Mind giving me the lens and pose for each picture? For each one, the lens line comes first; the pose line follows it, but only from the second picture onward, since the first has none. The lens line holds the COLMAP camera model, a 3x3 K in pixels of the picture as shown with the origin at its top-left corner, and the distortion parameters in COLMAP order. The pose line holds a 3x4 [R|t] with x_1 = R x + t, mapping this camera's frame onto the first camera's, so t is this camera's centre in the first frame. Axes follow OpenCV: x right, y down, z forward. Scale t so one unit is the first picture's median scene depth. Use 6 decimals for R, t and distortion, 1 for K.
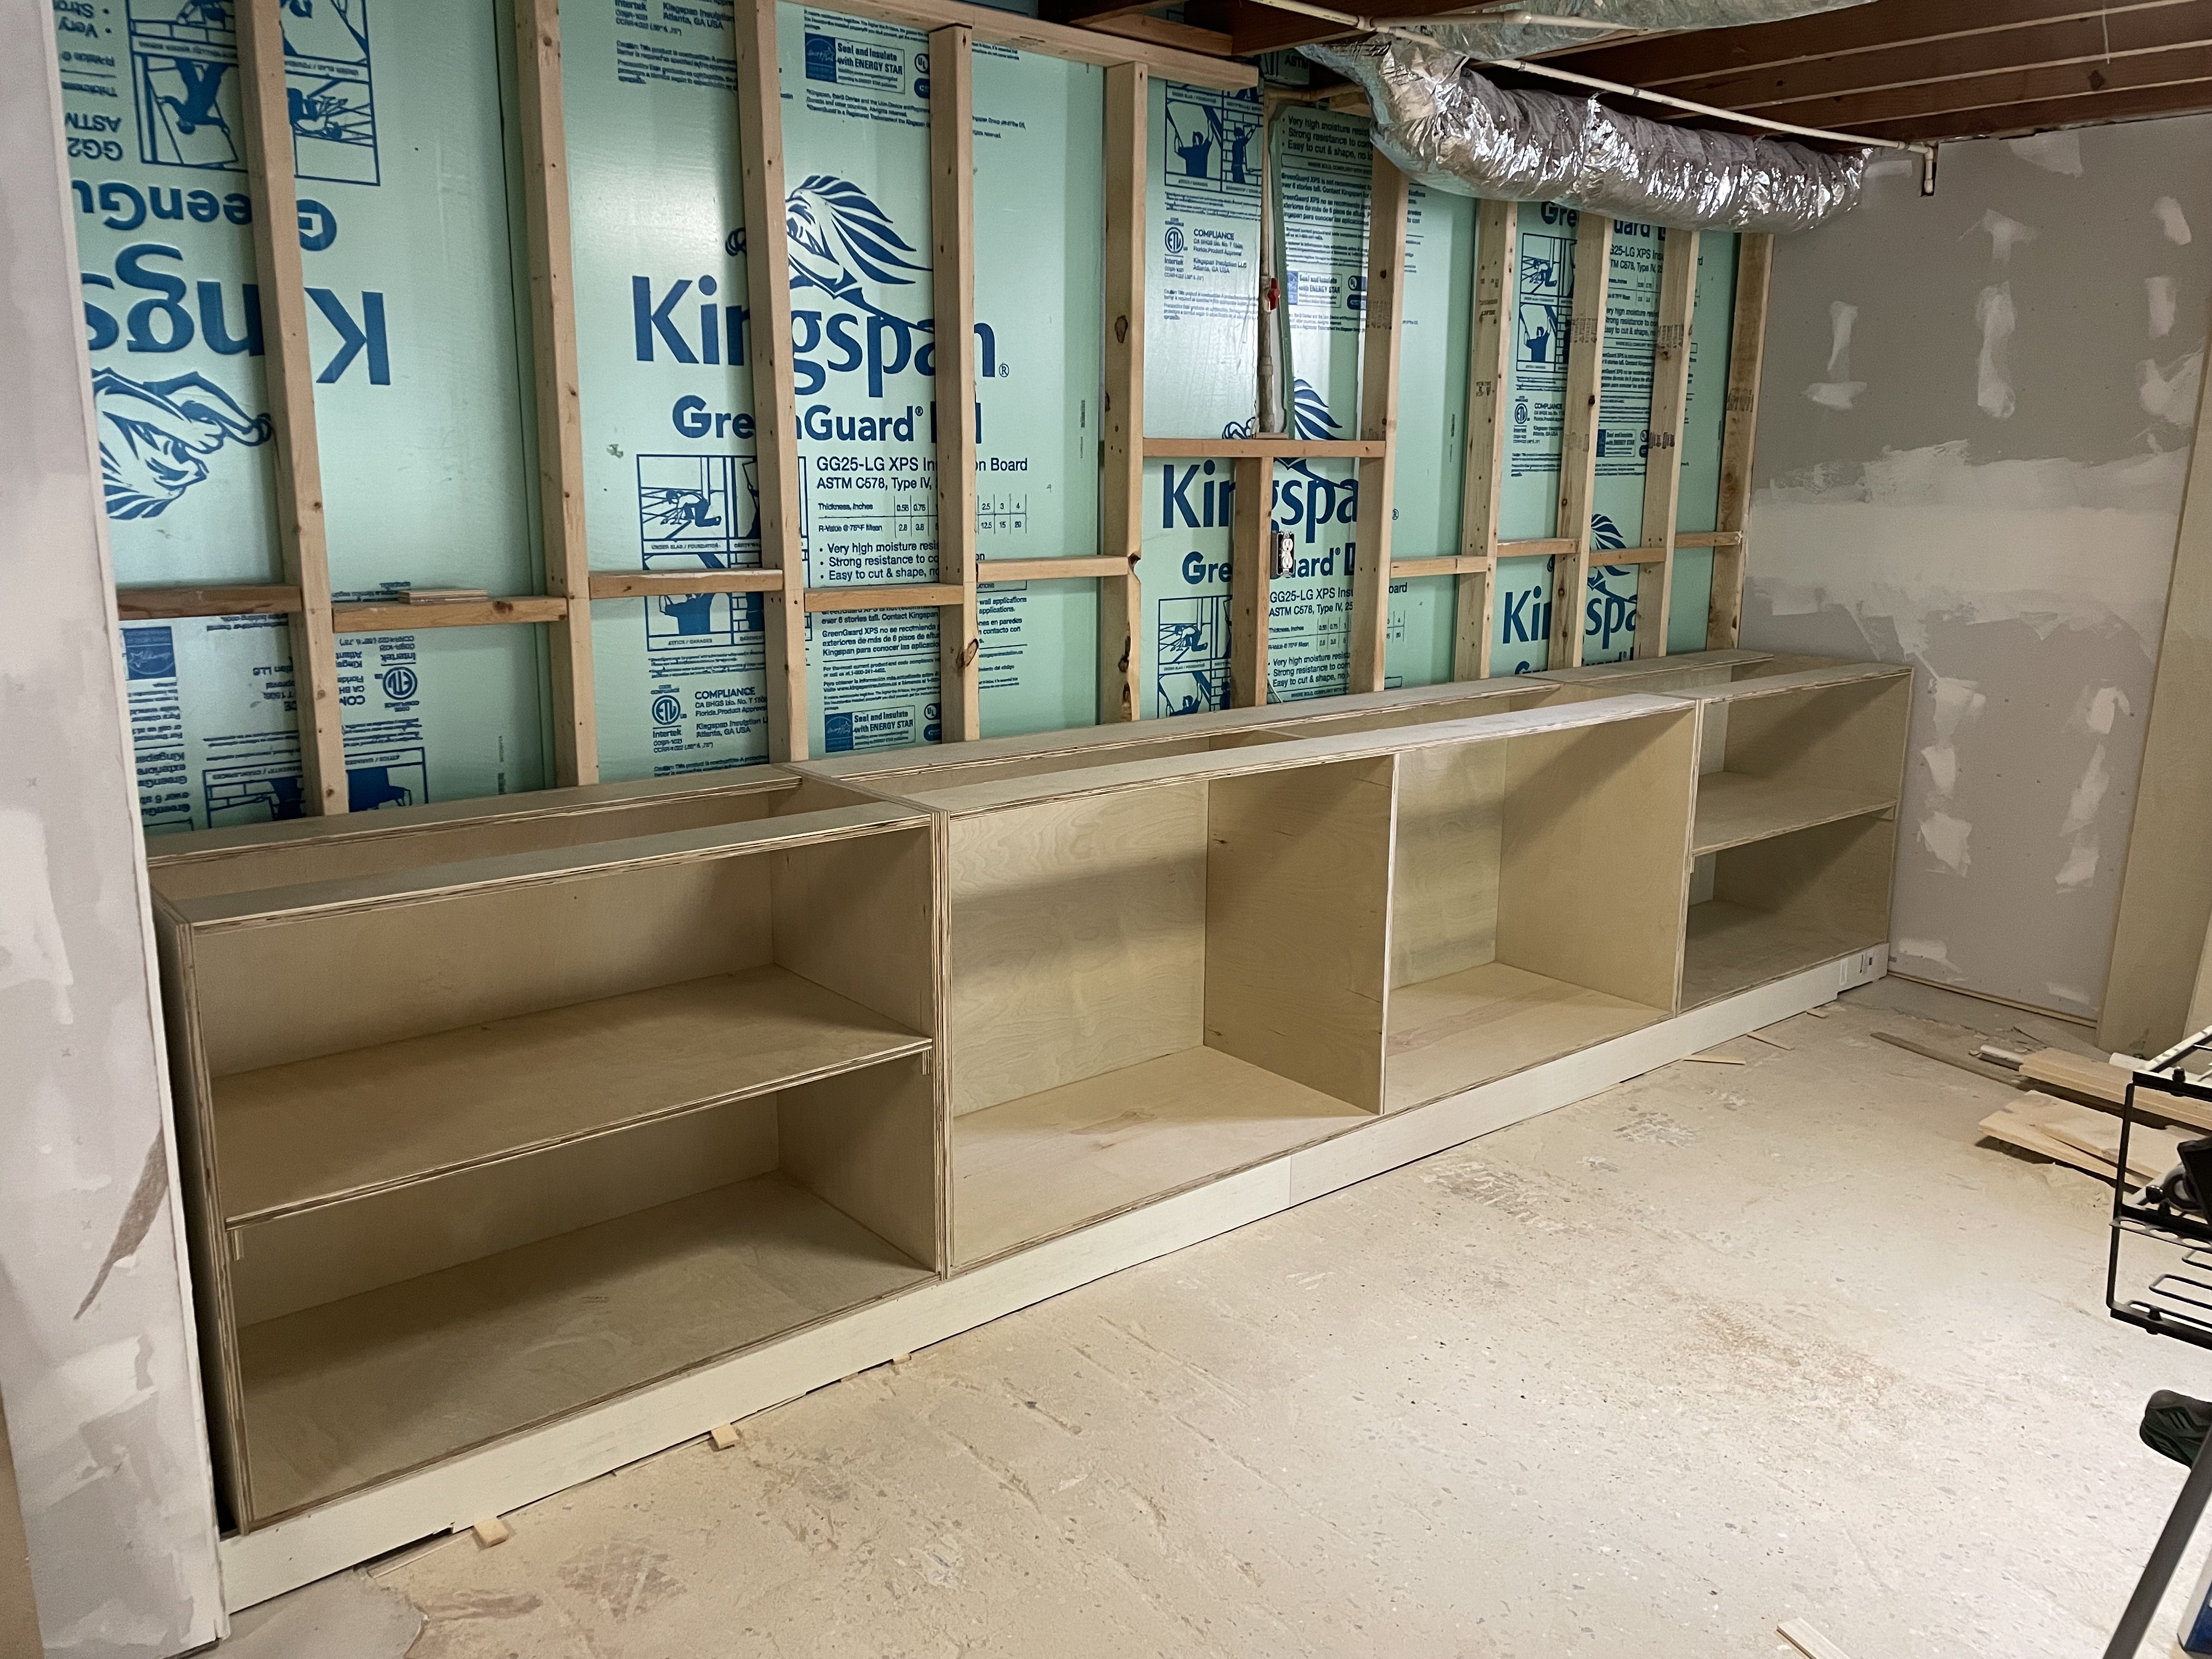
lens RADIAL K [[1703.0, 0, 1105.0], [0, 1703.0, 797.4], [0, 0, 1]] dist [0.090183, -0.124118]
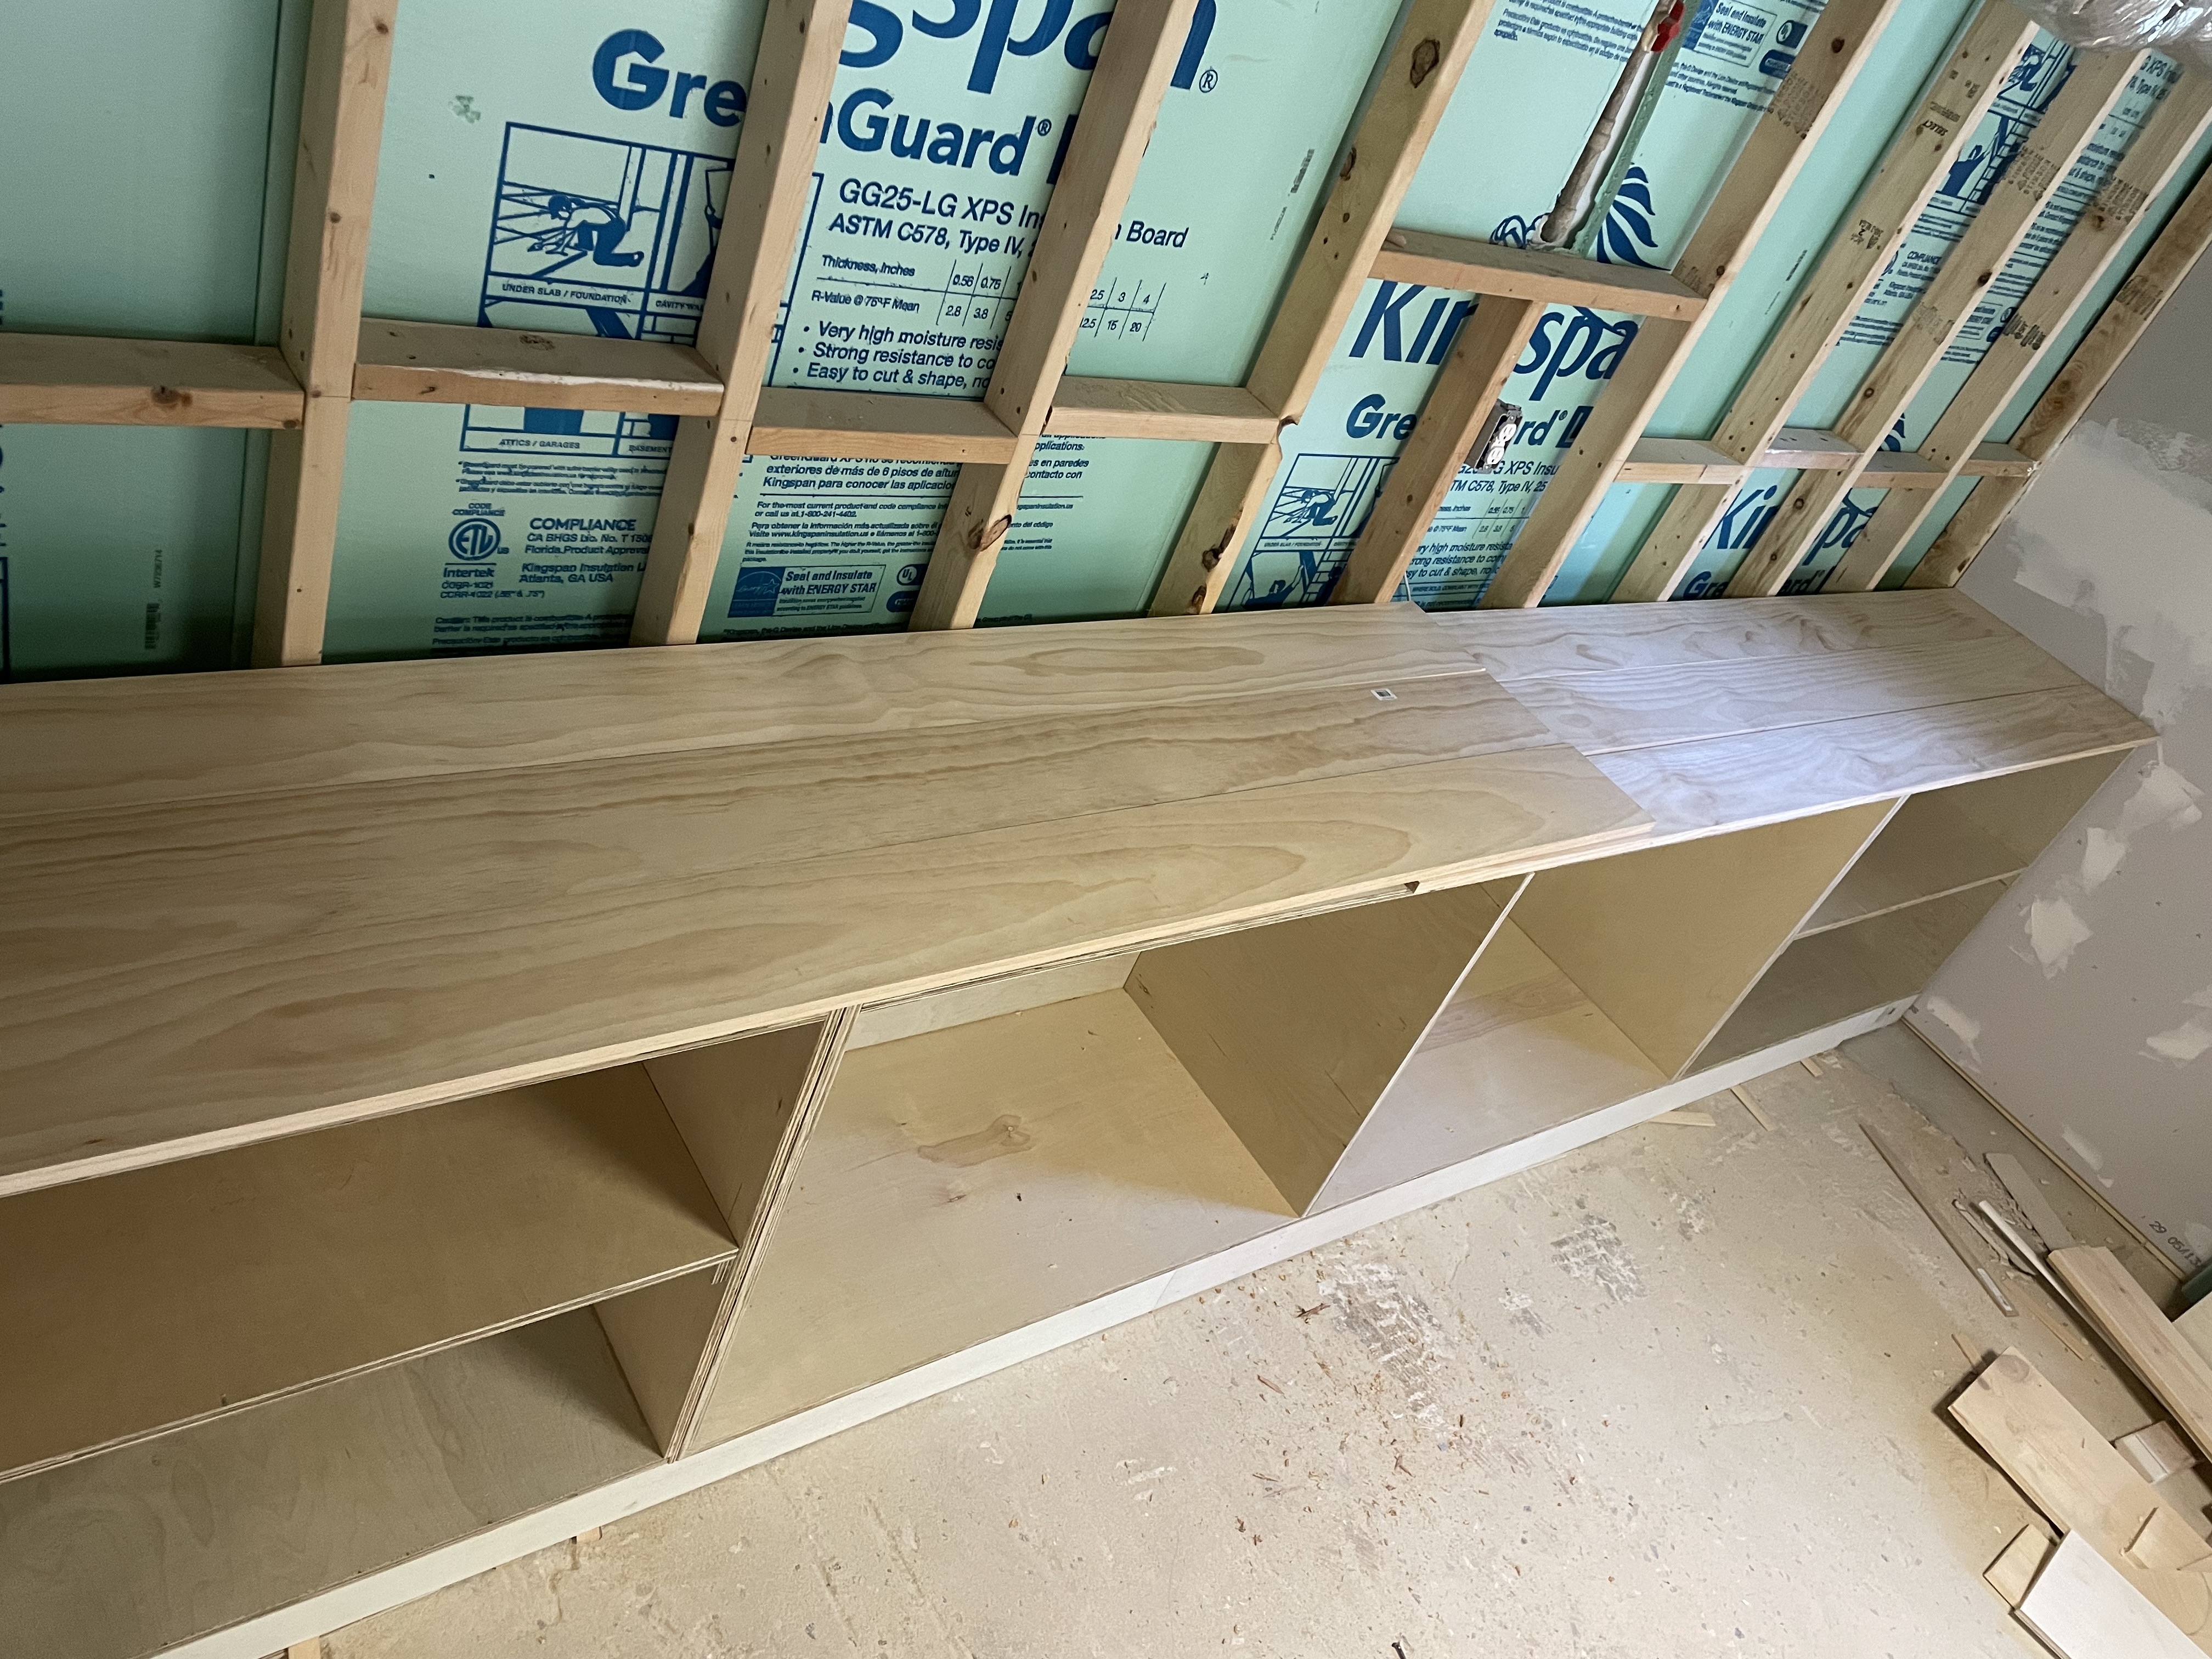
lens RADIAL K [[1692.1, 0, 1106.0], [0, 1692.1, 829.5], [0, 0, 1]] dist [0.048764, -0.061343]
pose [[0.937347, 0.321387, 0.134503, -0.091116], [-0.348265, 0.853684, 0.387215, -0.254031], [0.009623, -0.409798, 0.912126, 0.391940]]
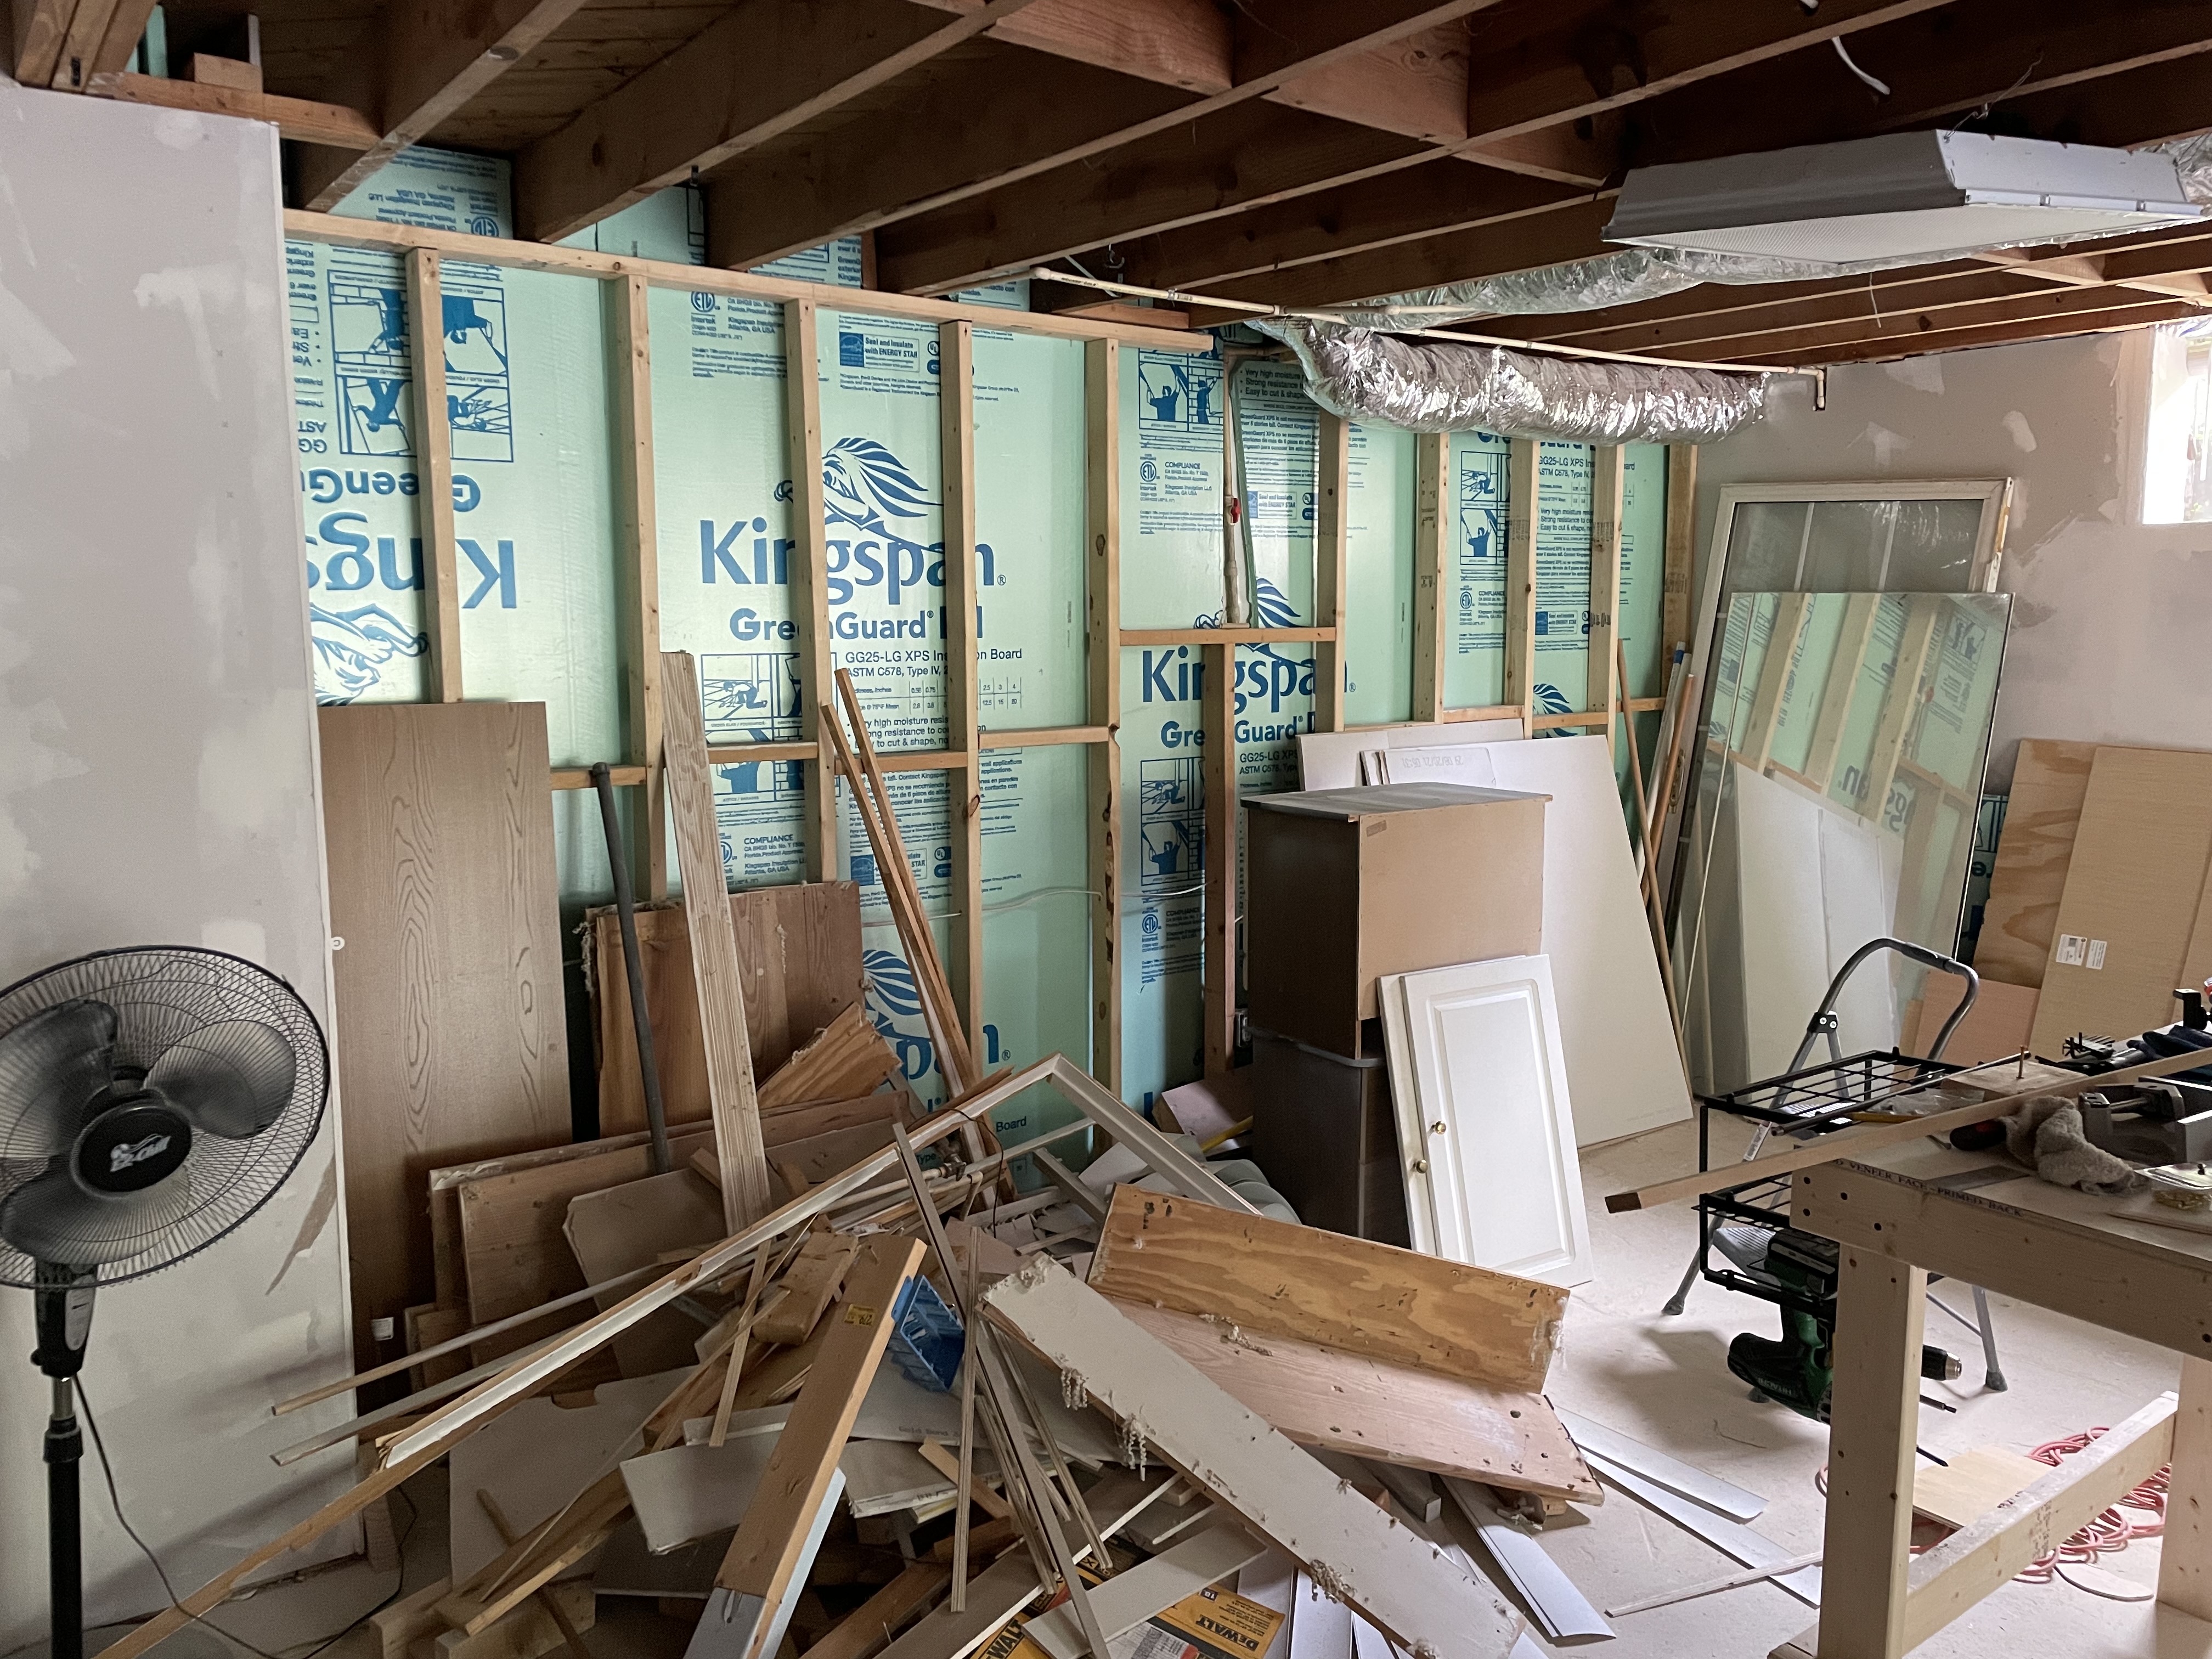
lens RADIAL K [[1715.2, 0, 1106.9], [0, 1715.2, 798.5], [0, 0, 1]] dist [0.042267, -0.003656]
pose [[0.998060, -0.006213, -0.061955, 0.096505], [0.000656, 0.996004, -0.089303, 0.019474], [0.062262, 0.089089, 0.994076, -0.220856]]
